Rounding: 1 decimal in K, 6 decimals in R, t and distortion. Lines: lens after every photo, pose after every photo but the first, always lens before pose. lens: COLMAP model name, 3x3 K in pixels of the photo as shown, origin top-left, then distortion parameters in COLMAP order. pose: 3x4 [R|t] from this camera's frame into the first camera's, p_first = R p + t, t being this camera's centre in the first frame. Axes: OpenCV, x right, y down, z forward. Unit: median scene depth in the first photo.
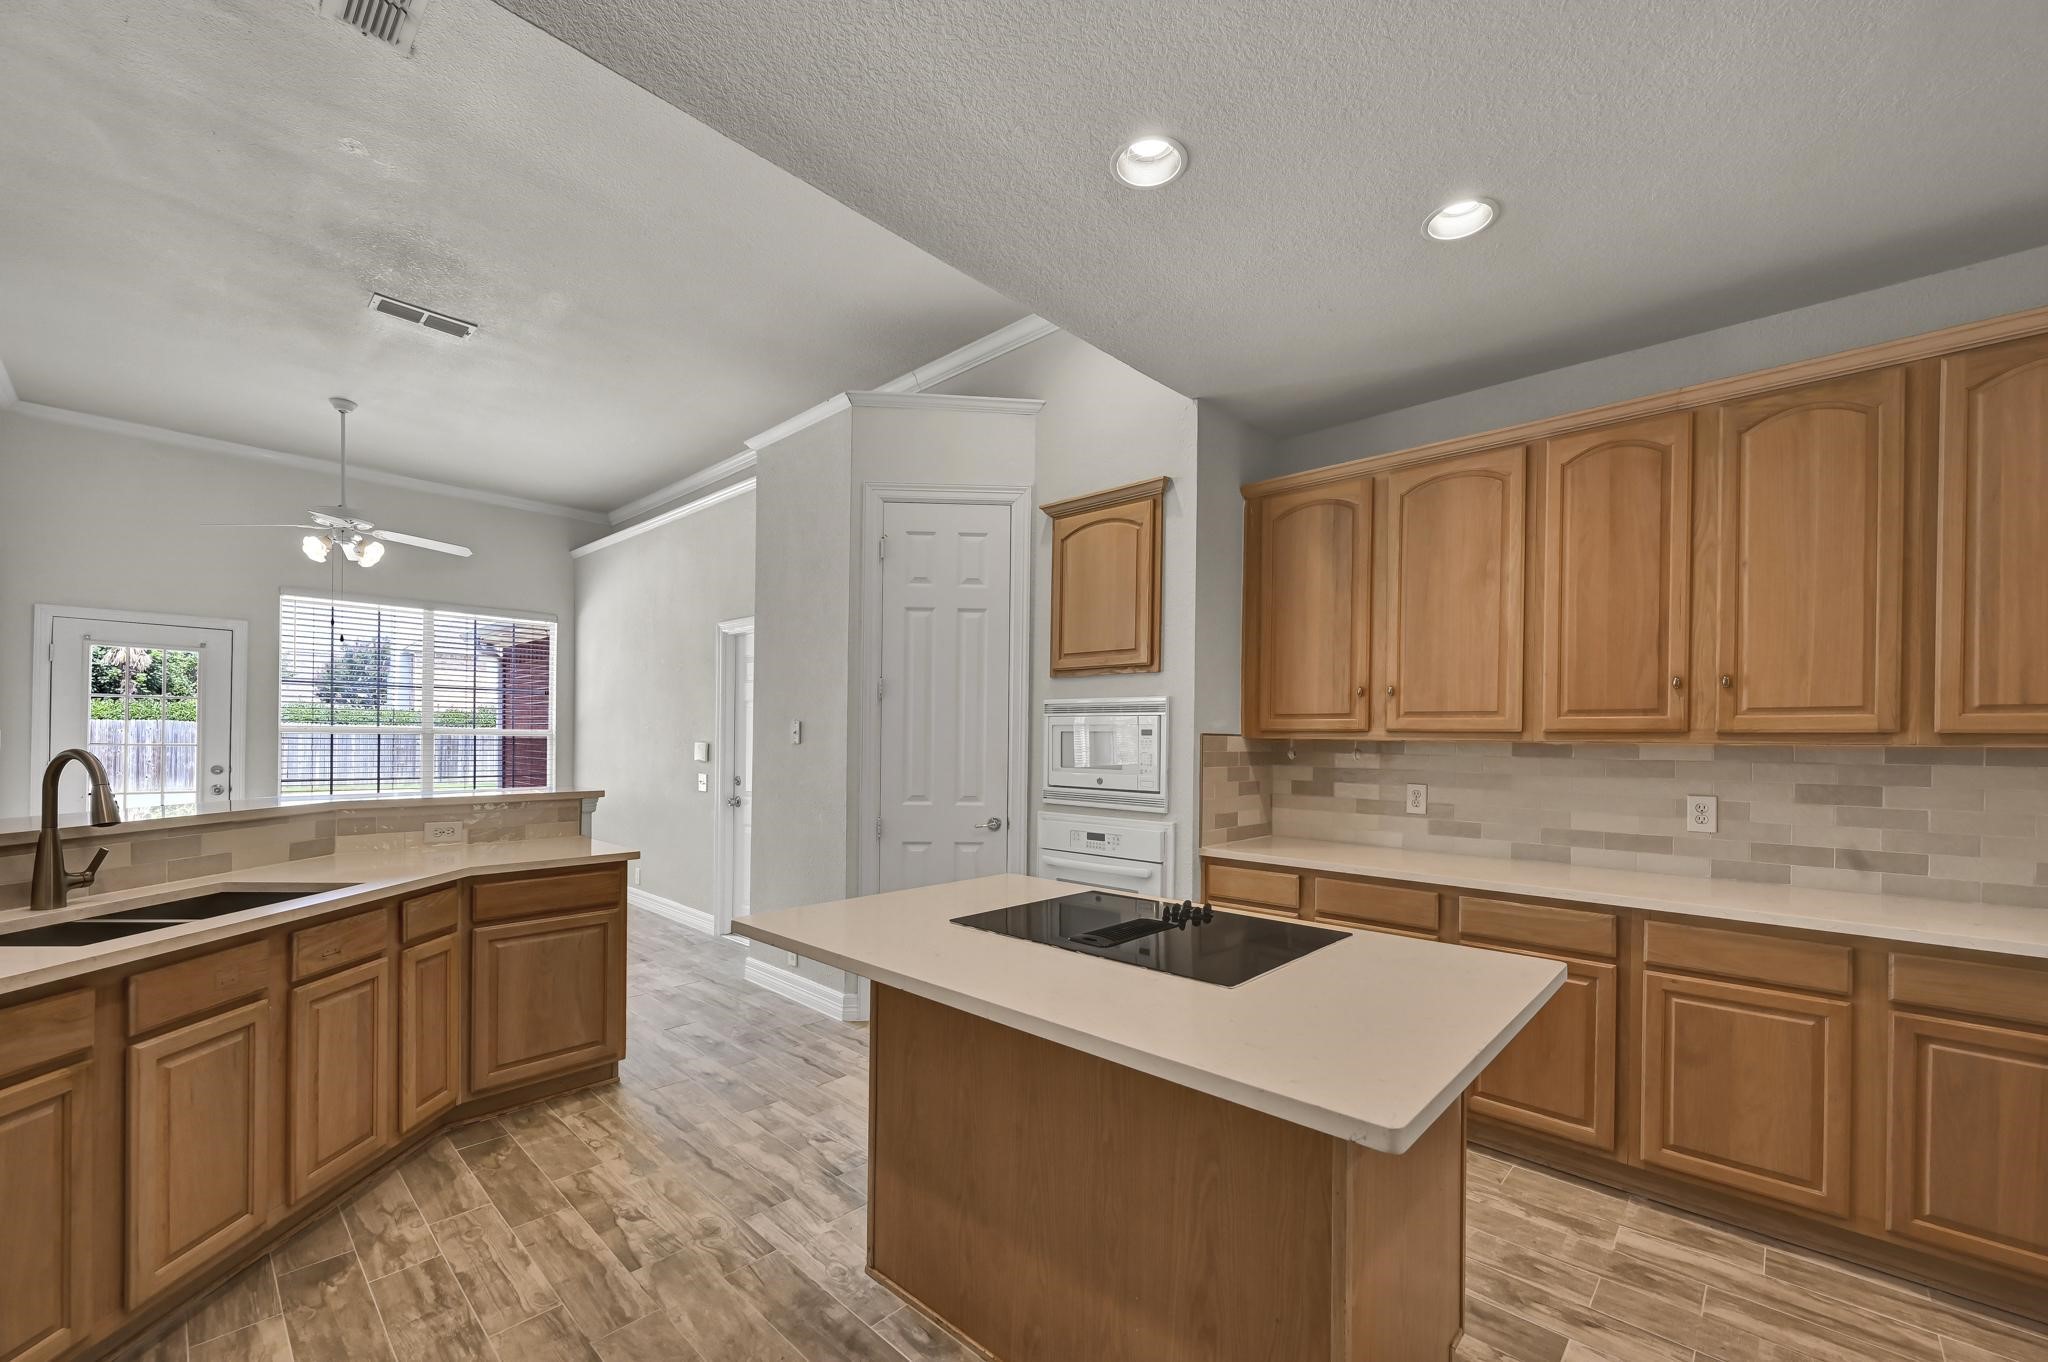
lens RADIAL K [[823.9, 0, 1055.4], [0, 823.9, 742.3], [0, 0, 1]] dist [-0.000697, 0.000104]
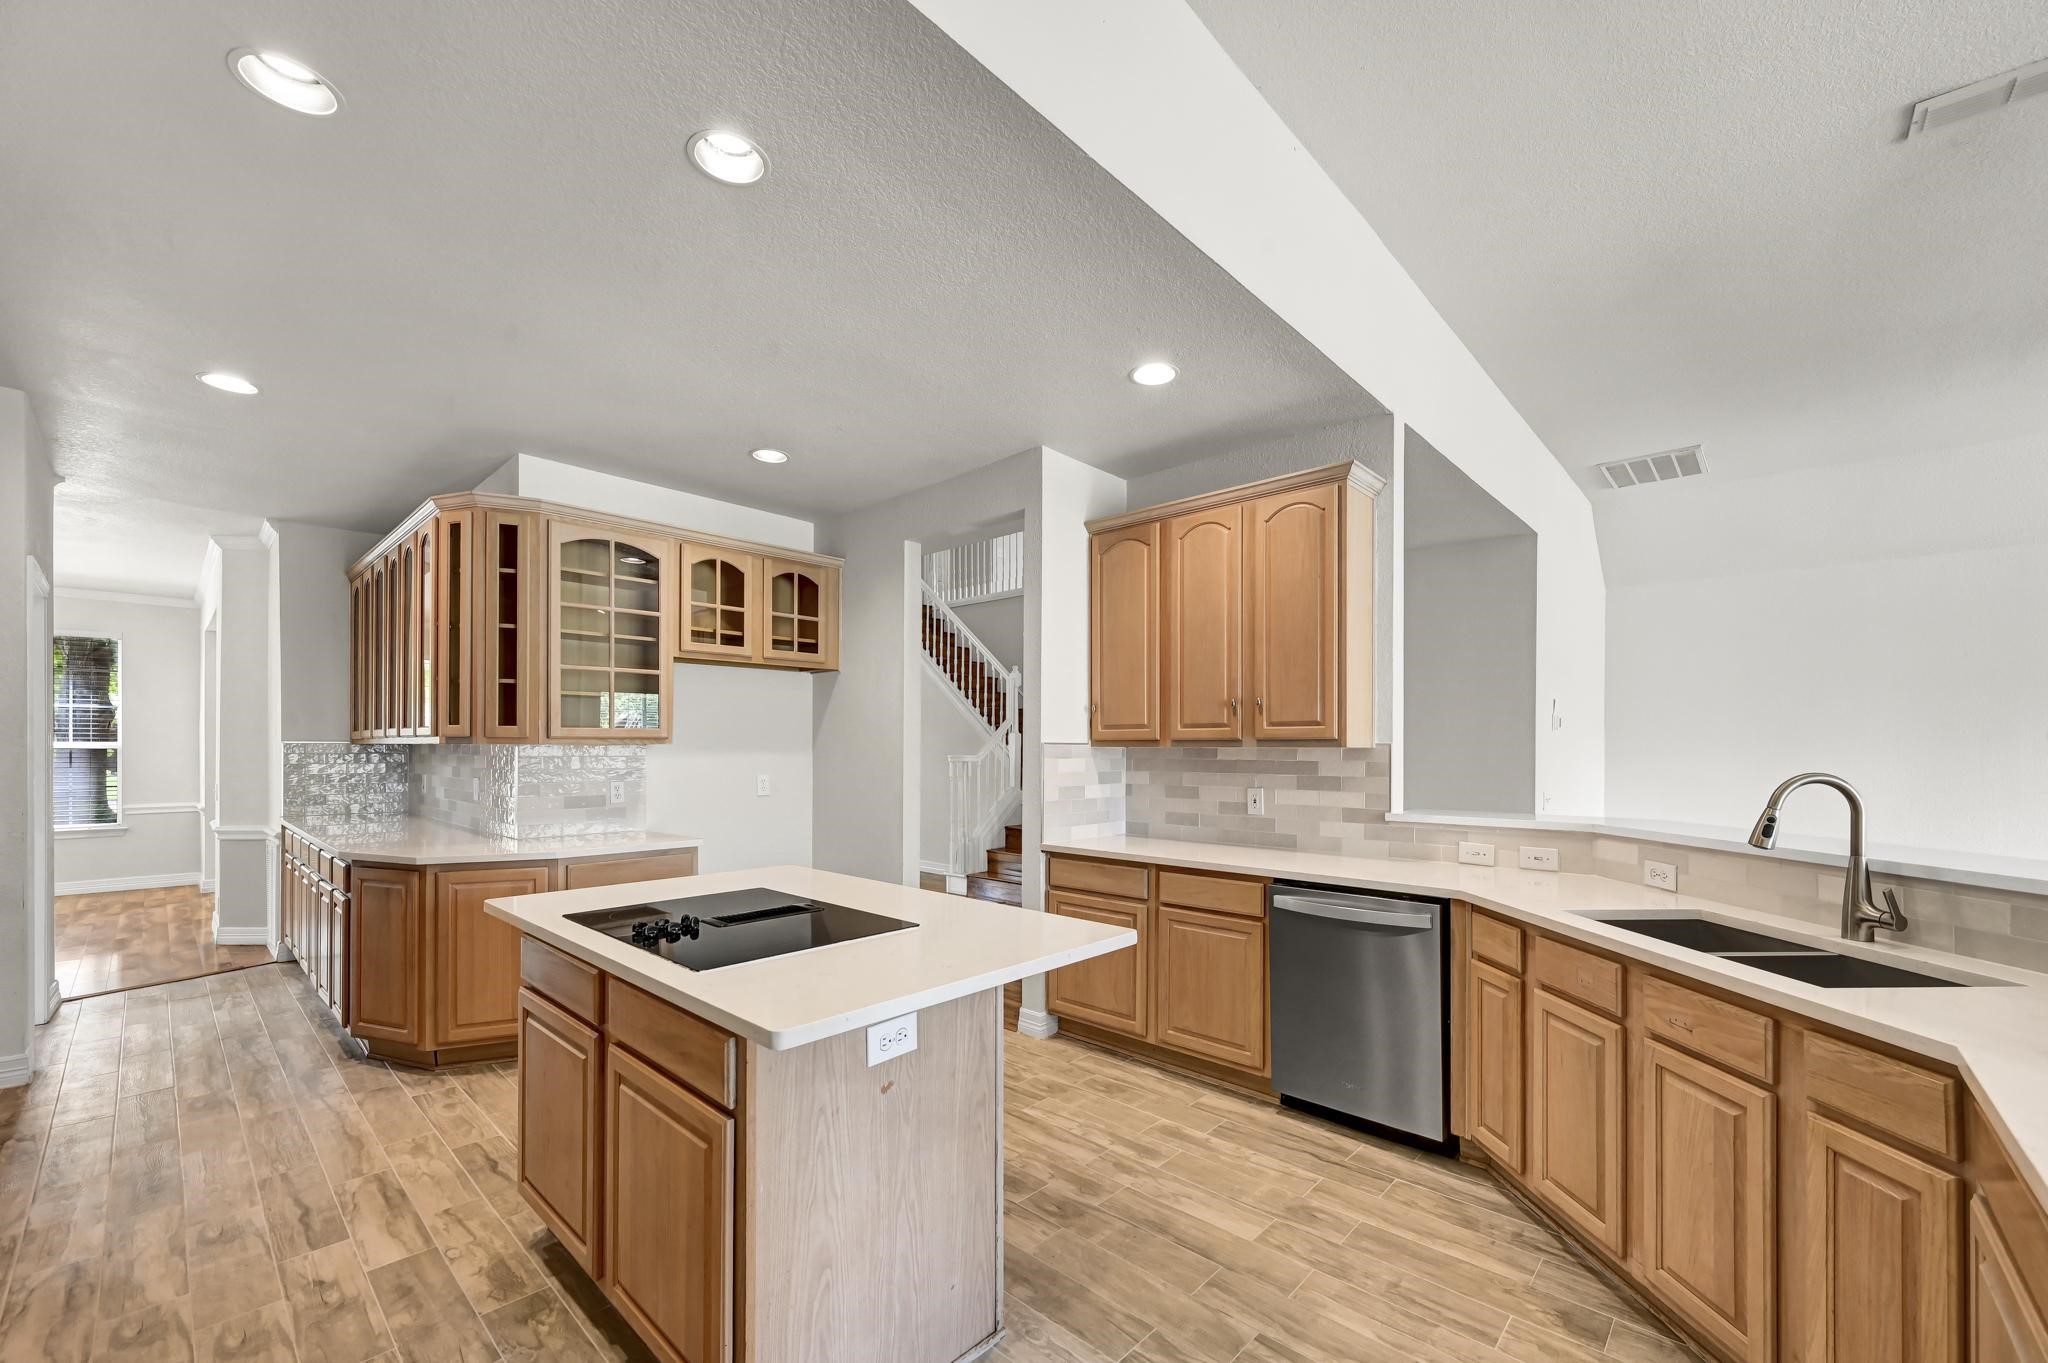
lens RADIAL K [[819.5, 0, 1045.8], [0, 819.5, 746.8], [0, 0, 1]] dist [-0.000164, -0.000008]
pose [[-0.999870, -0.015580, 0.004160, -0.218815], [-0.015564, 0.999871, 0.003848, -0.007782], [-0.004219, 0.003783, -0.999984, 1.540393]]
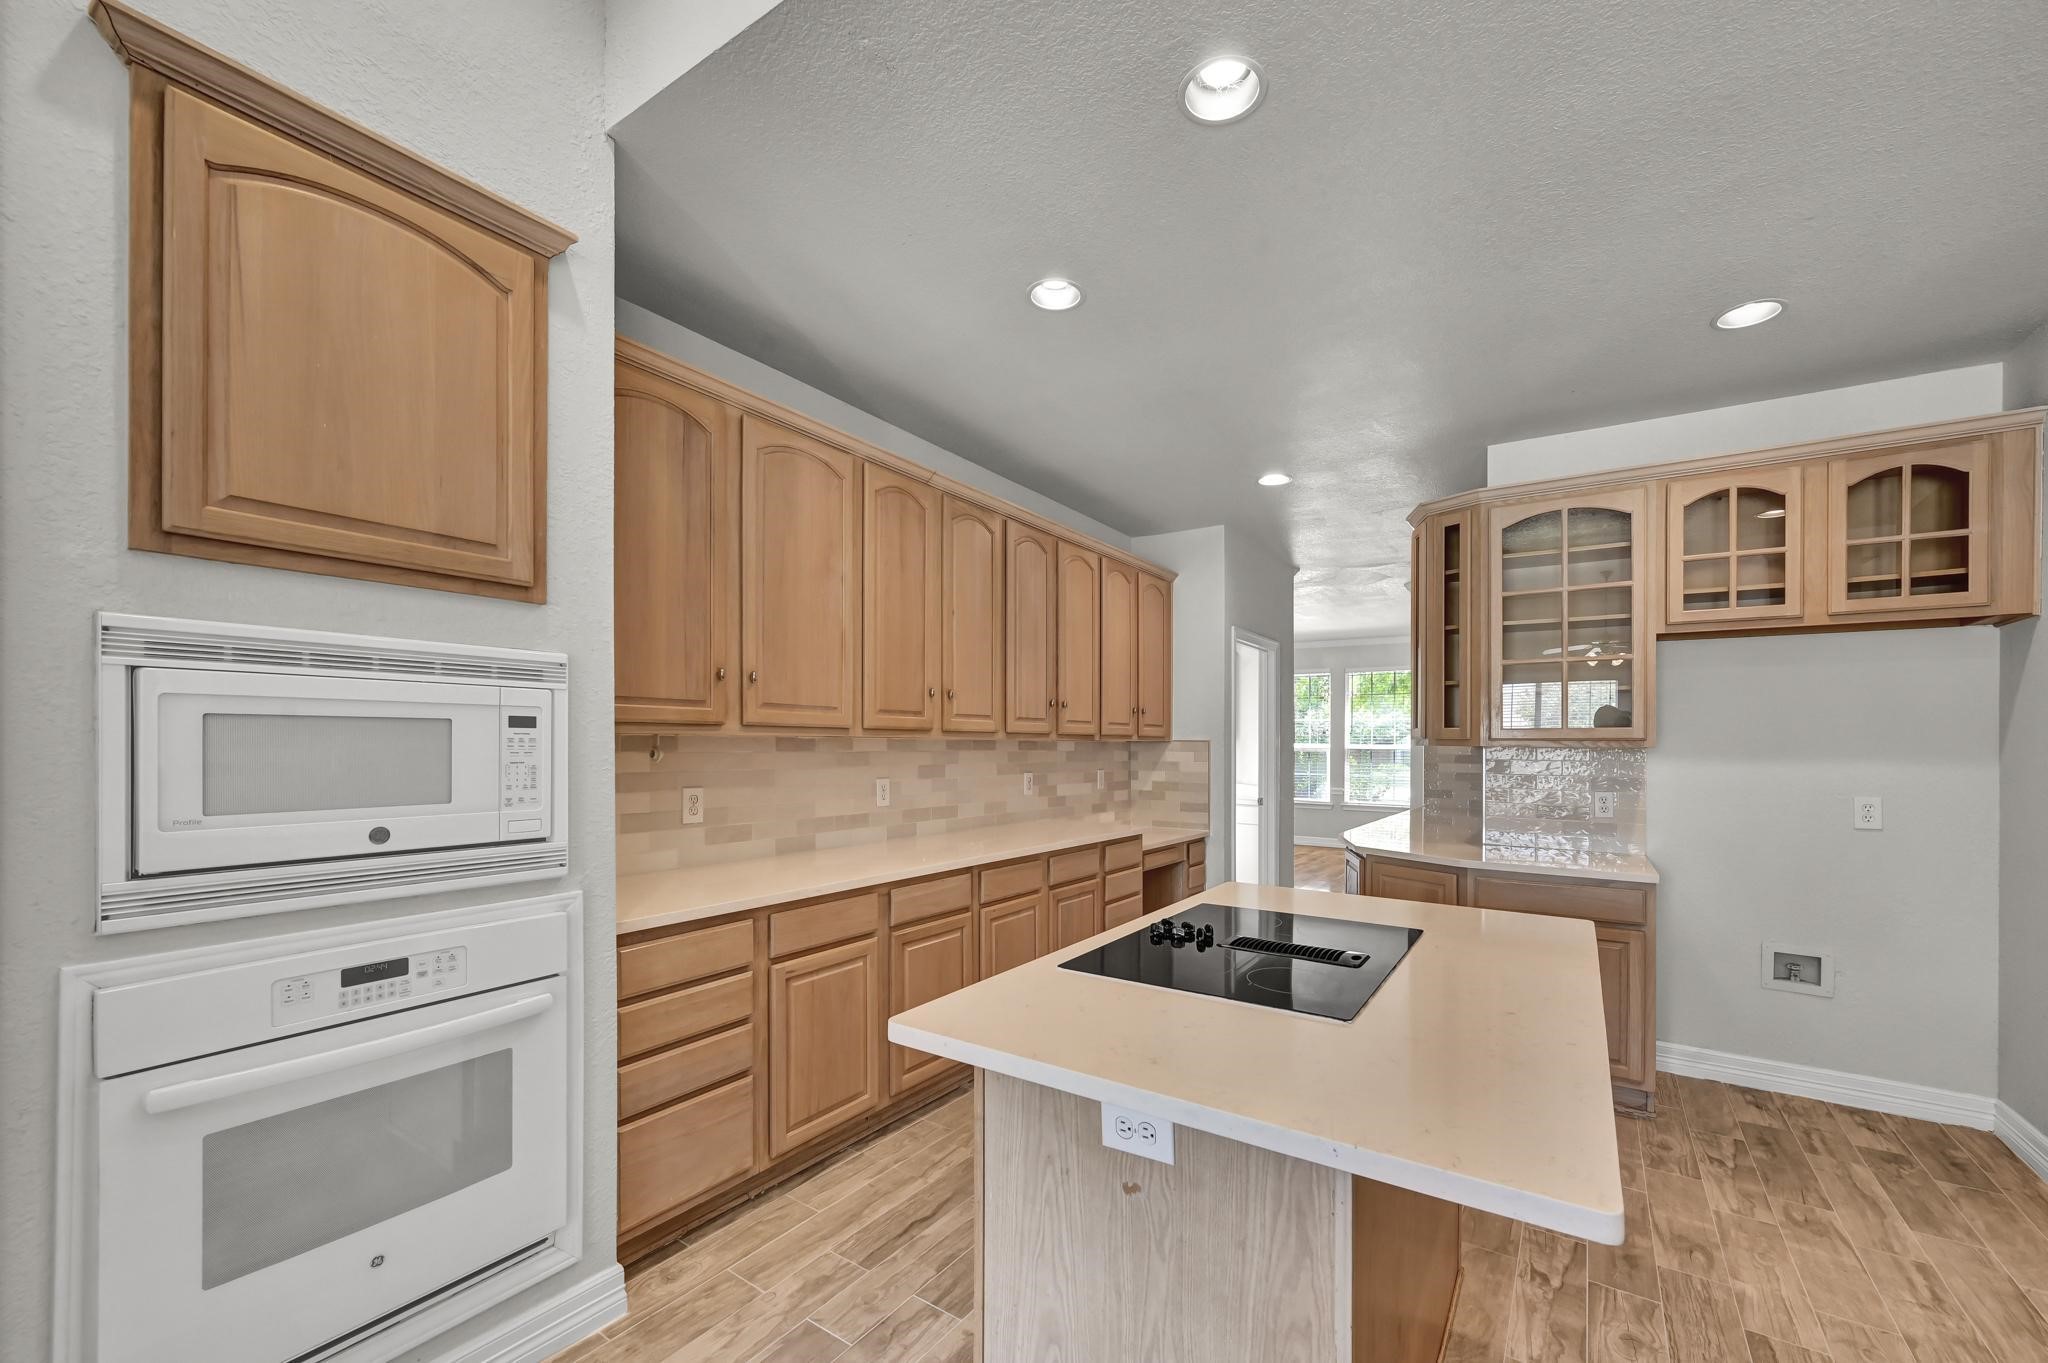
lens RADIAL K [[818.1, 0, 1038.9], [0, 818.1, 741.0], [0, 0, 1]] dist [0.000006, 0.000340]
pose [[-0.148310, -0.012892, 0.988857, -0.569646], [-0.007973, 0.999898, 0.011840, -0.011754], [-0.988909, -0.006128, -0.148398, 1.033818]]
